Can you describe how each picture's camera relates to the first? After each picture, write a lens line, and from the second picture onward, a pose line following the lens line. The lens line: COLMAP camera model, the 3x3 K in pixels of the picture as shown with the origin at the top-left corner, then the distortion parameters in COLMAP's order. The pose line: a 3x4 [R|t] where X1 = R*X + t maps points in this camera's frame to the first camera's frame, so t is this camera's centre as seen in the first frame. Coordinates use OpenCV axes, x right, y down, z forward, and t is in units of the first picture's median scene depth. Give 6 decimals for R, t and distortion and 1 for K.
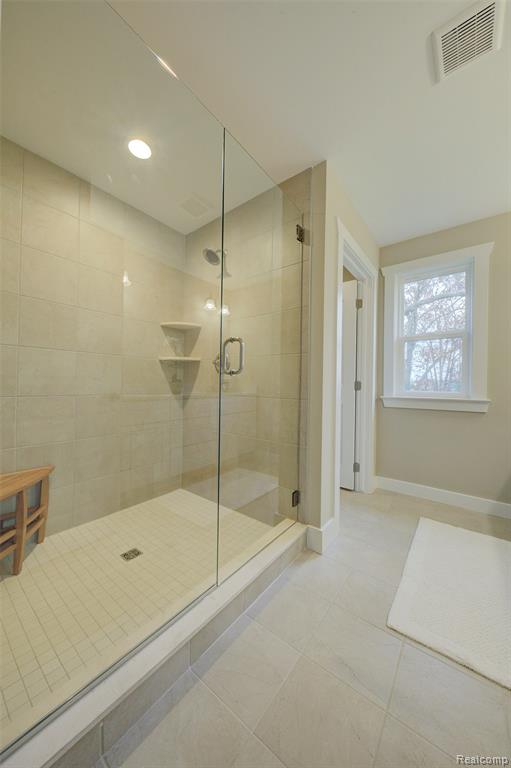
lens RADIAL K [[270.6, 0, 253.9], [0, 270.6, 385.6], [0, 0, 1]] dist [-0.001514, -0.000128]
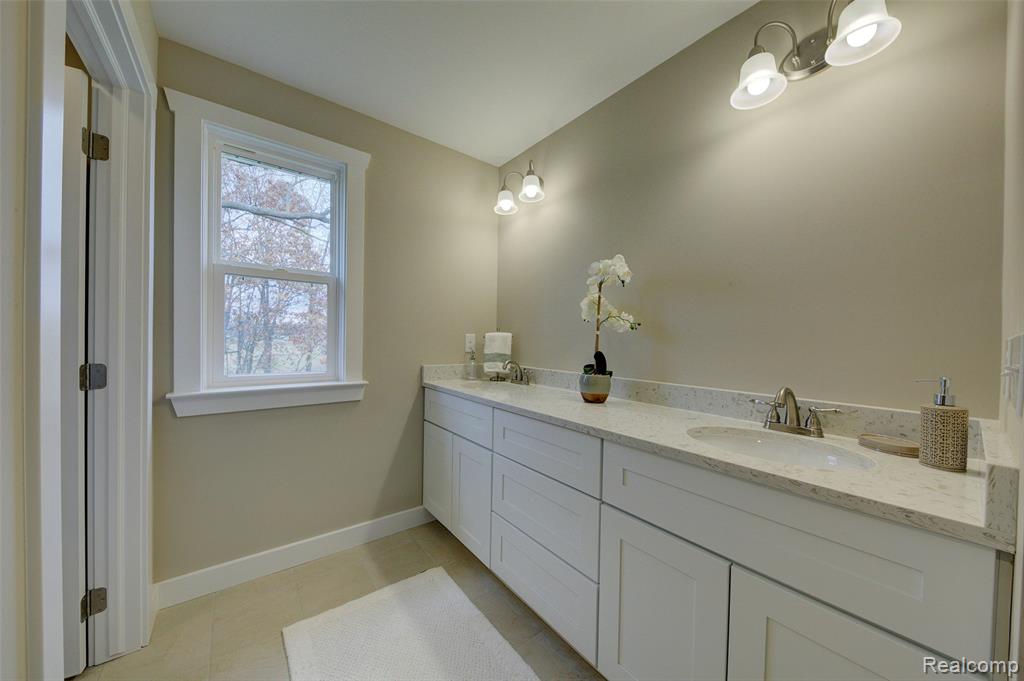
lens RADIAL K [[360.8, 0, 514.5], [0, 360.8, 346.2], [0, 0, 1]] dist [-0.001514, -0.000128]
pose [[0.259745, -0.021536, 0.965437, 0.071667], [-0.007428, 0.999677, 0.024298, -0.058333], [-0.965649, -0.013483, 0.259501, 0.352071]]
